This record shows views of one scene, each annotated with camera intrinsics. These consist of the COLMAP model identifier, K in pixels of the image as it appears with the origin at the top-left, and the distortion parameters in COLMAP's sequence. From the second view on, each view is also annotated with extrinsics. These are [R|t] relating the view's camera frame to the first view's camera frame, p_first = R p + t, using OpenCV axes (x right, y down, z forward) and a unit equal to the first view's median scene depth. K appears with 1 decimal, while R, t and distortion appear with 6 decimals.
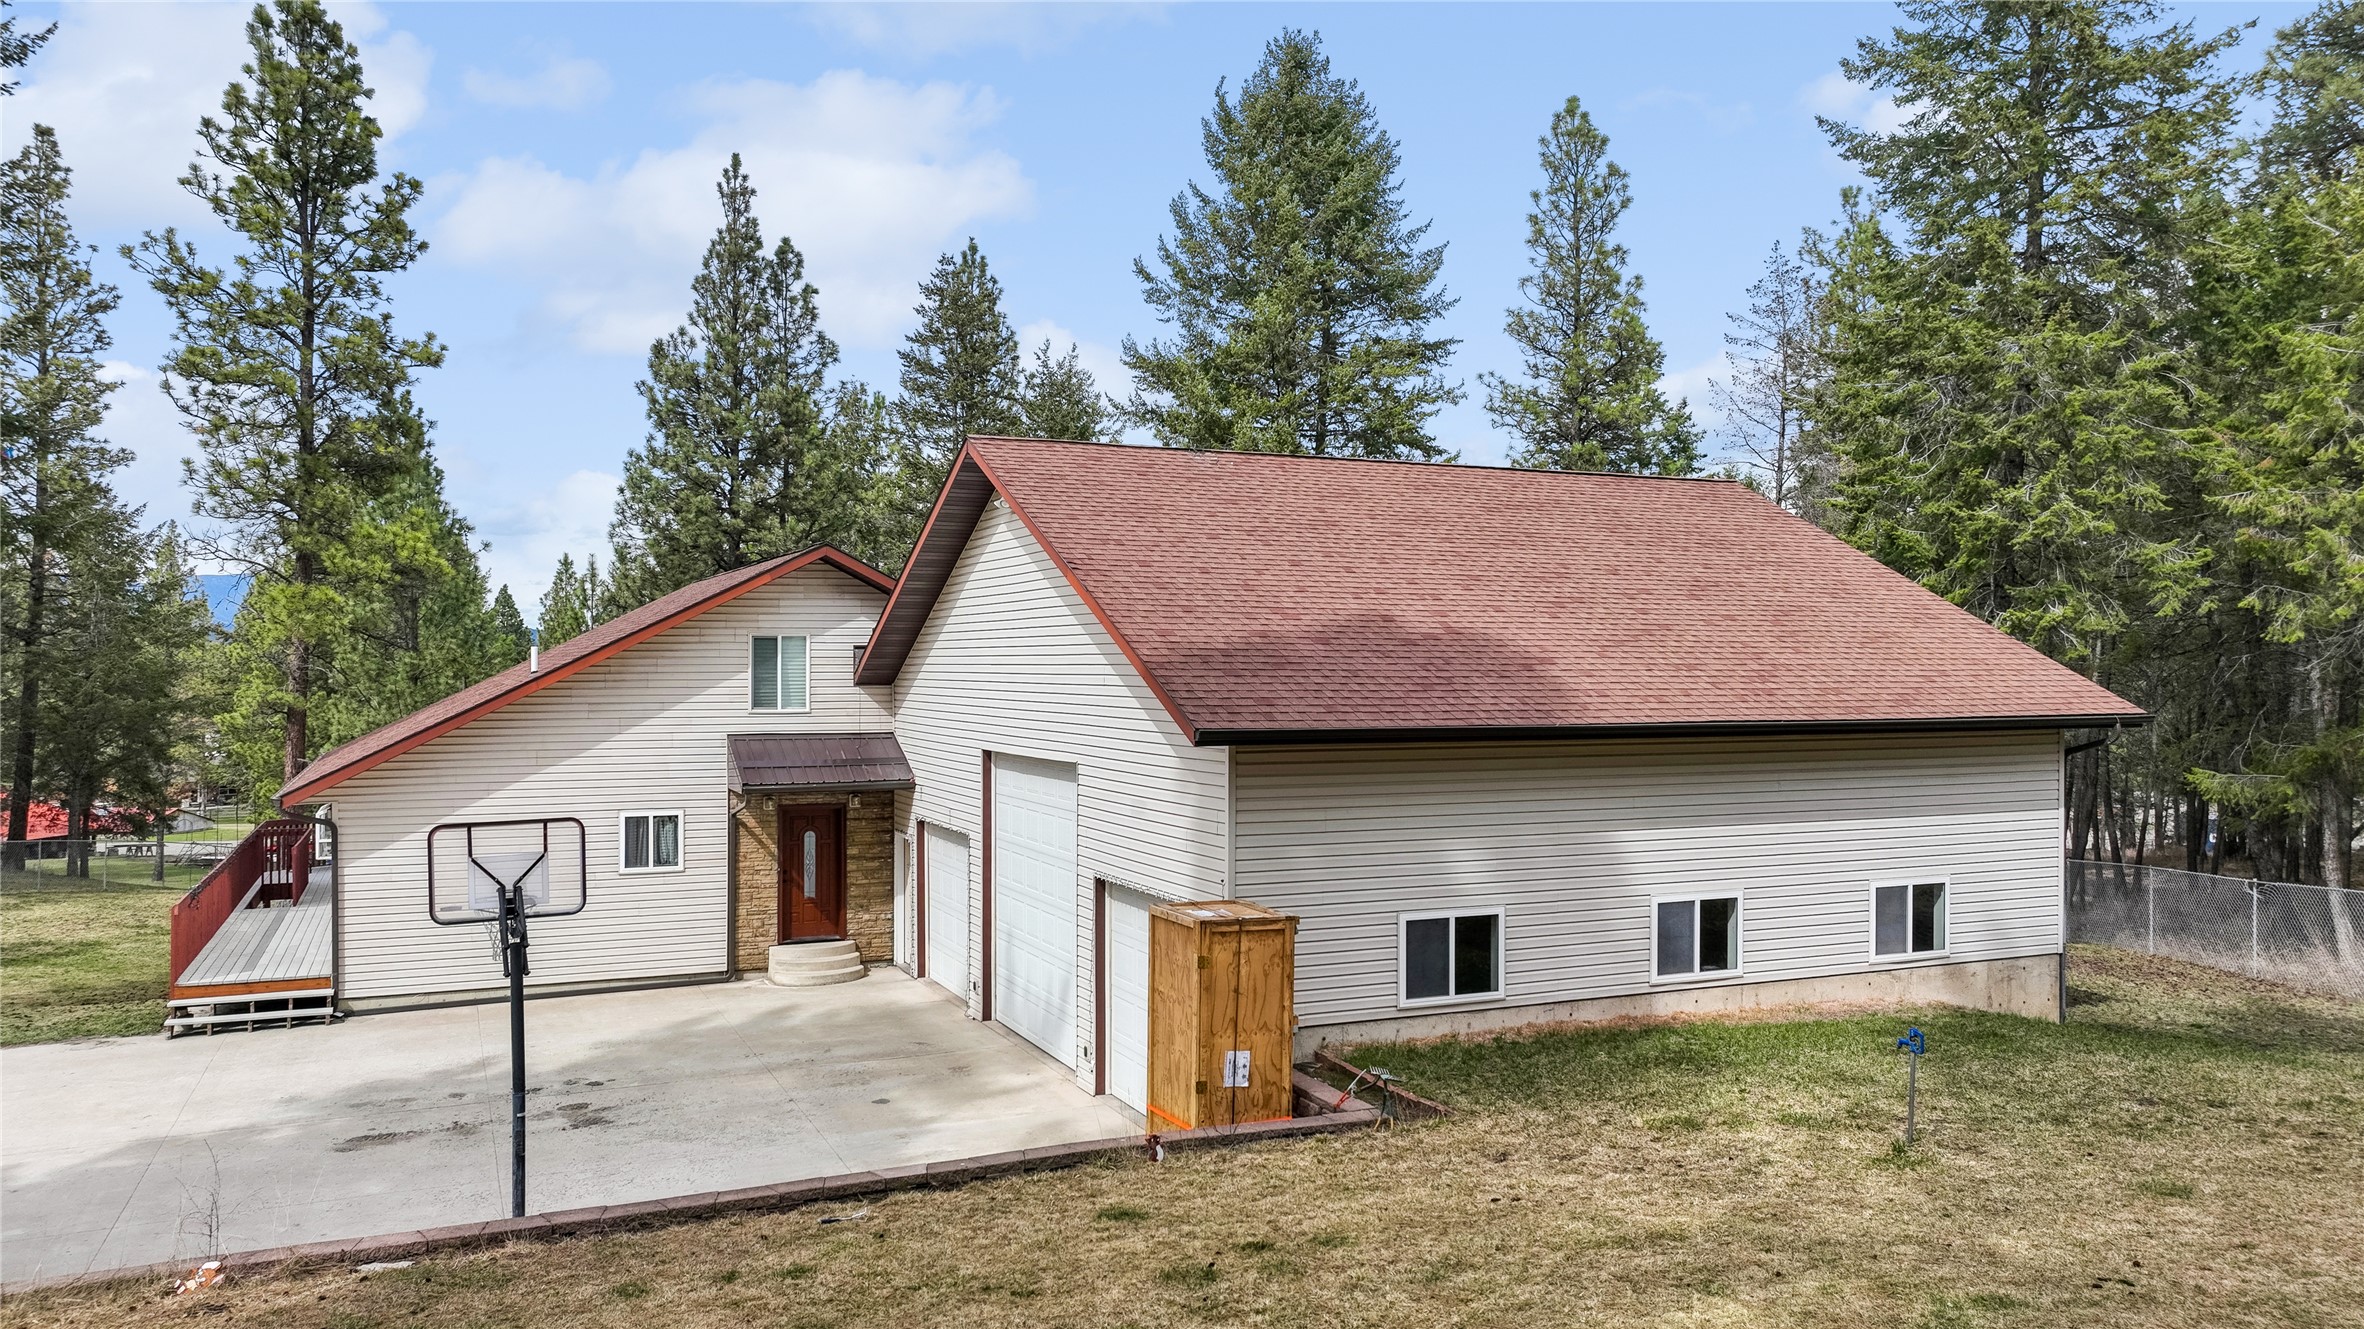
lens RADIAL K [[1748.8, 0, 1182.0], [0, 1748.8, 664.5], [0, 0, 1]] dist [0.002453, 0.002796]
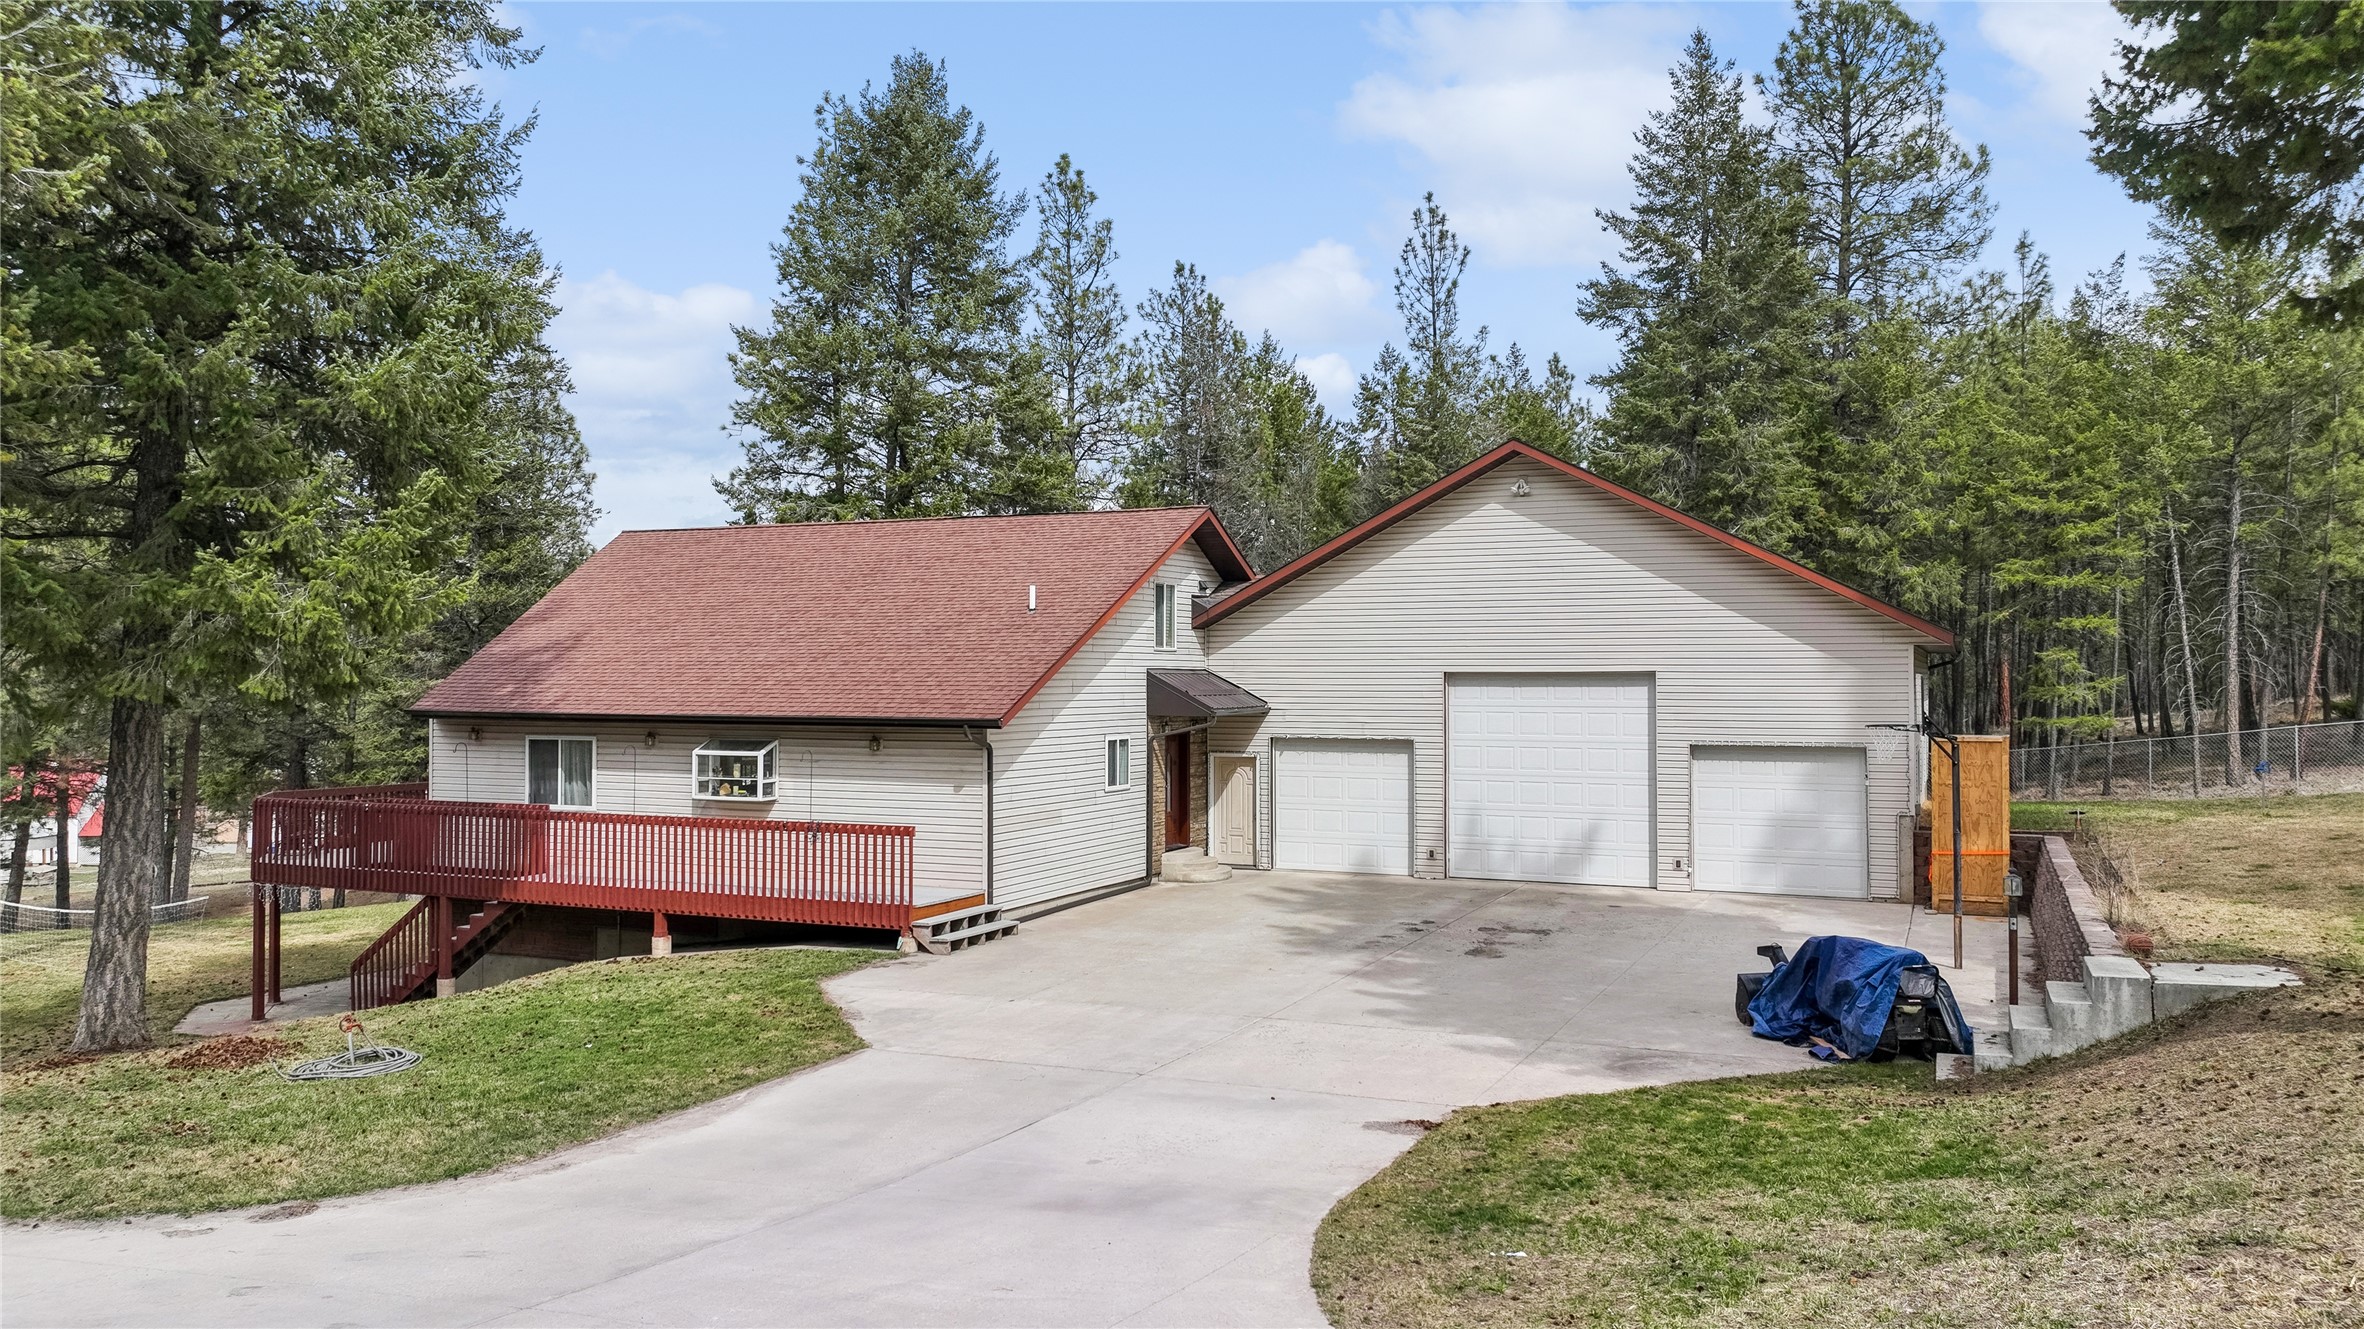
lens RADIAL K [[1818.9, 0, 1185.5], [0, 1818.9, 613.0], [0, 0, 1]] dist [-0.007942, -0.004515]
pose [[0.741852, 0.020655, 0.670246, -1.132900], [-0.000238, 0.999534, -0.030539, 0.043463], [-0.670564, 0.022496, 0.741510, 0.108322]]
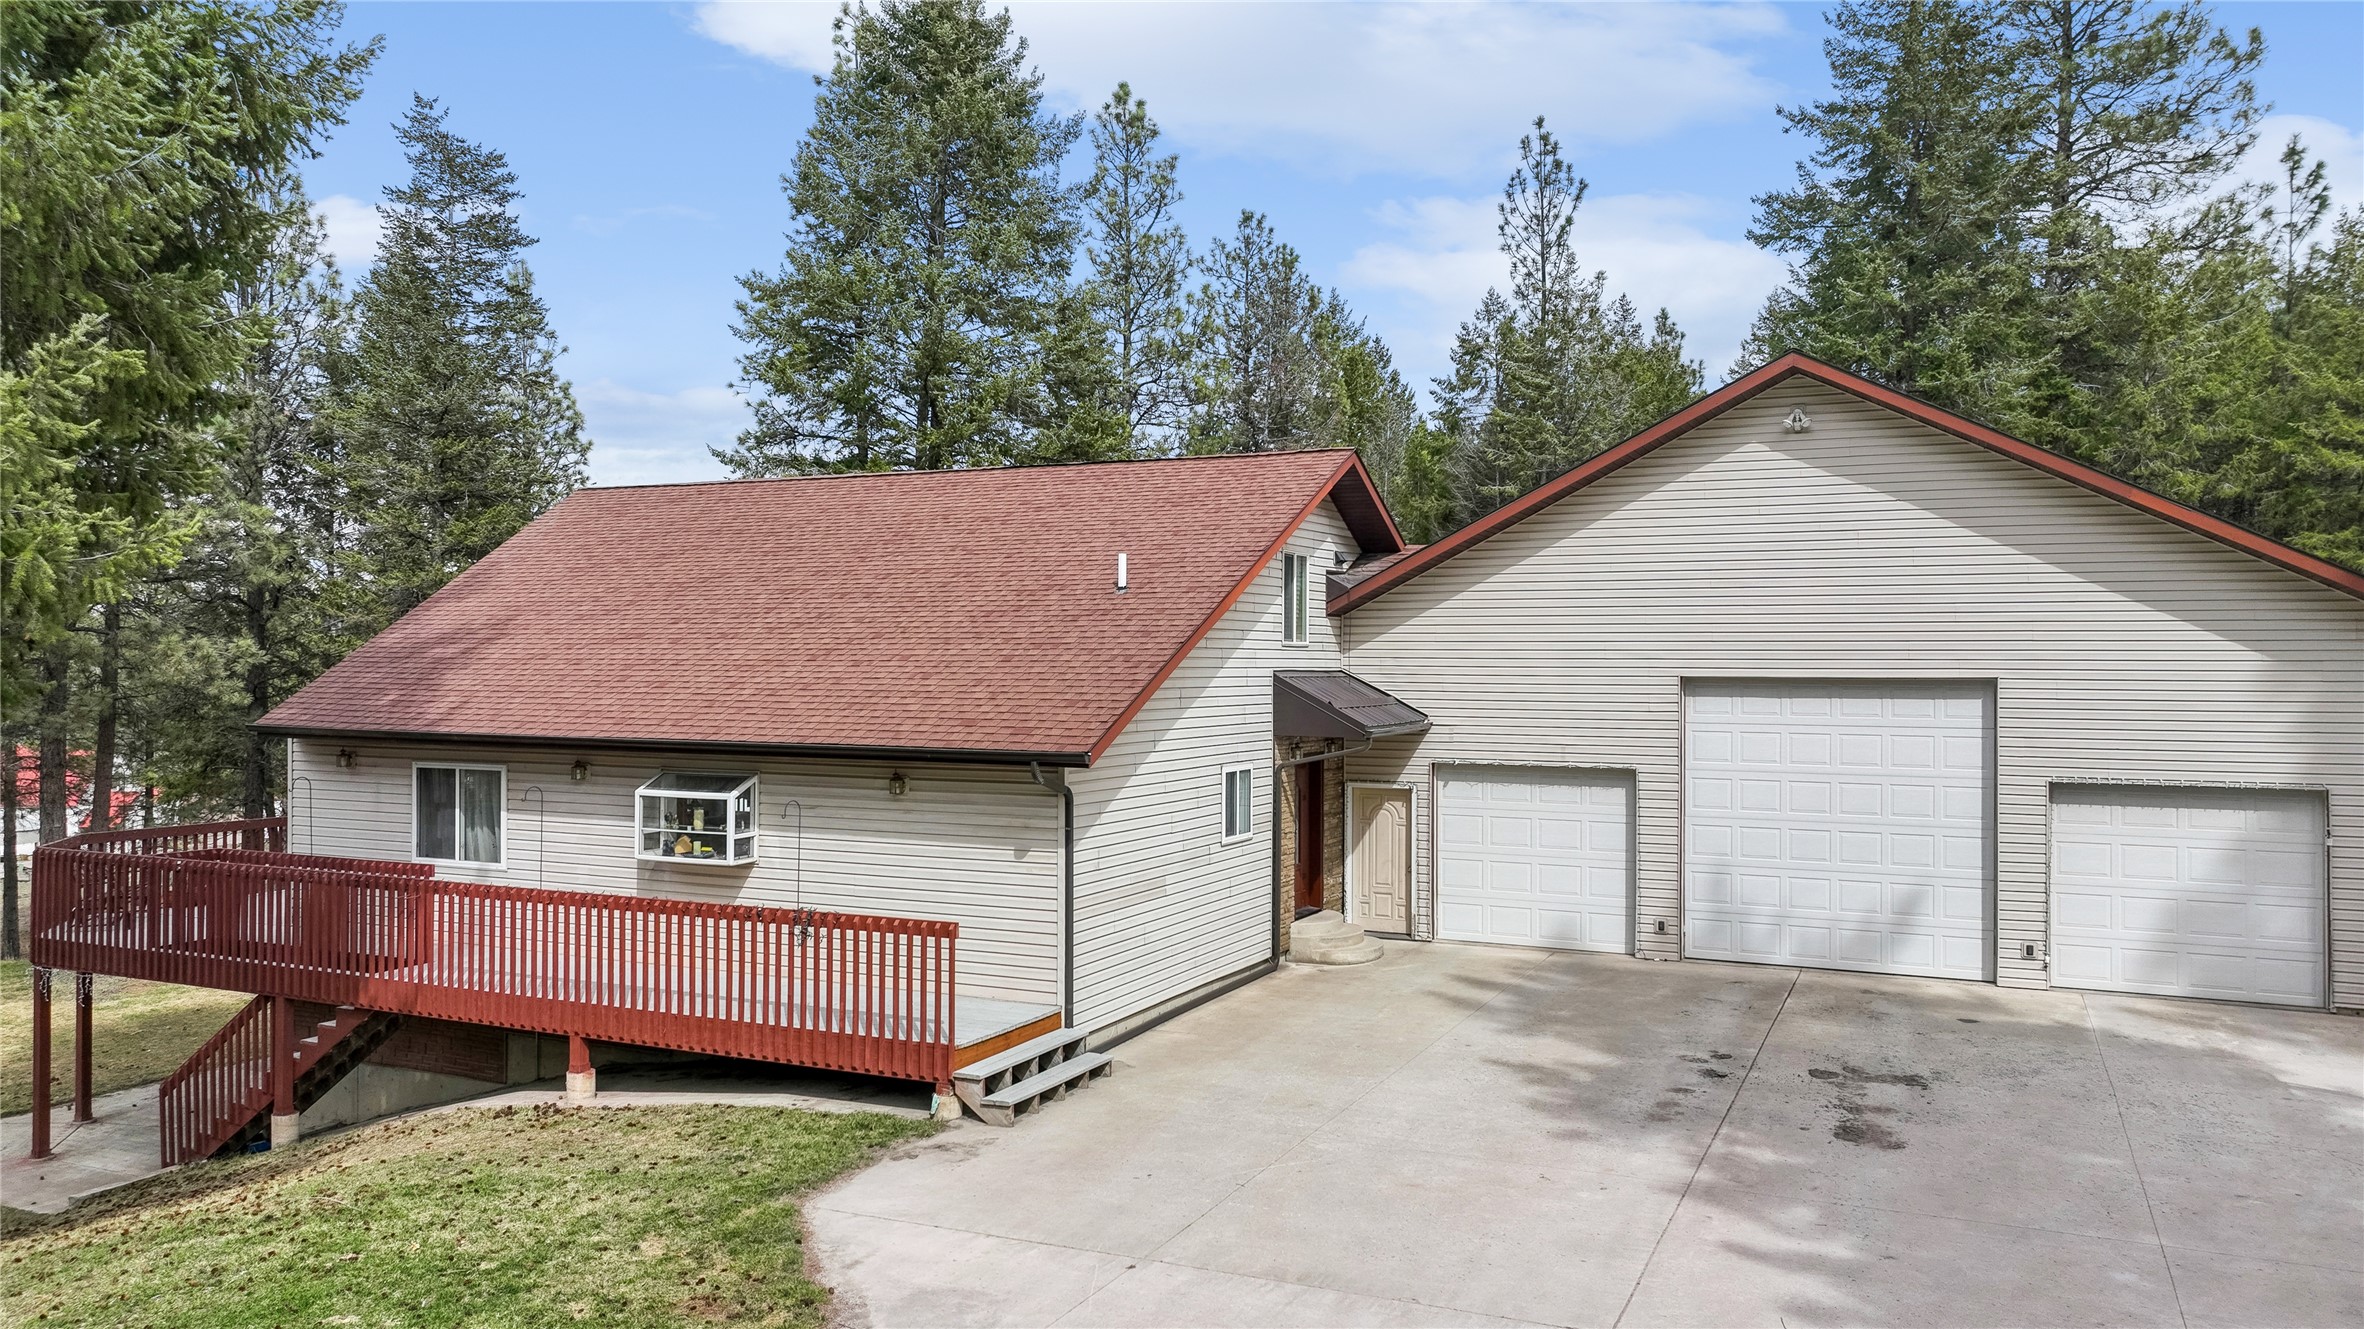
lens RADIAL K [[1757.5, 0, 1182.0], [0, 1757.5, 664.5], [0, 0, 1]] dist [0.051501, -0.145639]
pose [[0.751195, -0.000908, 0.660080, -0.919699], [-0.003525, 0.999979, 0.005386, 0.035439], [-0.660071, -0.006373, 0.751176, 0.436468]]
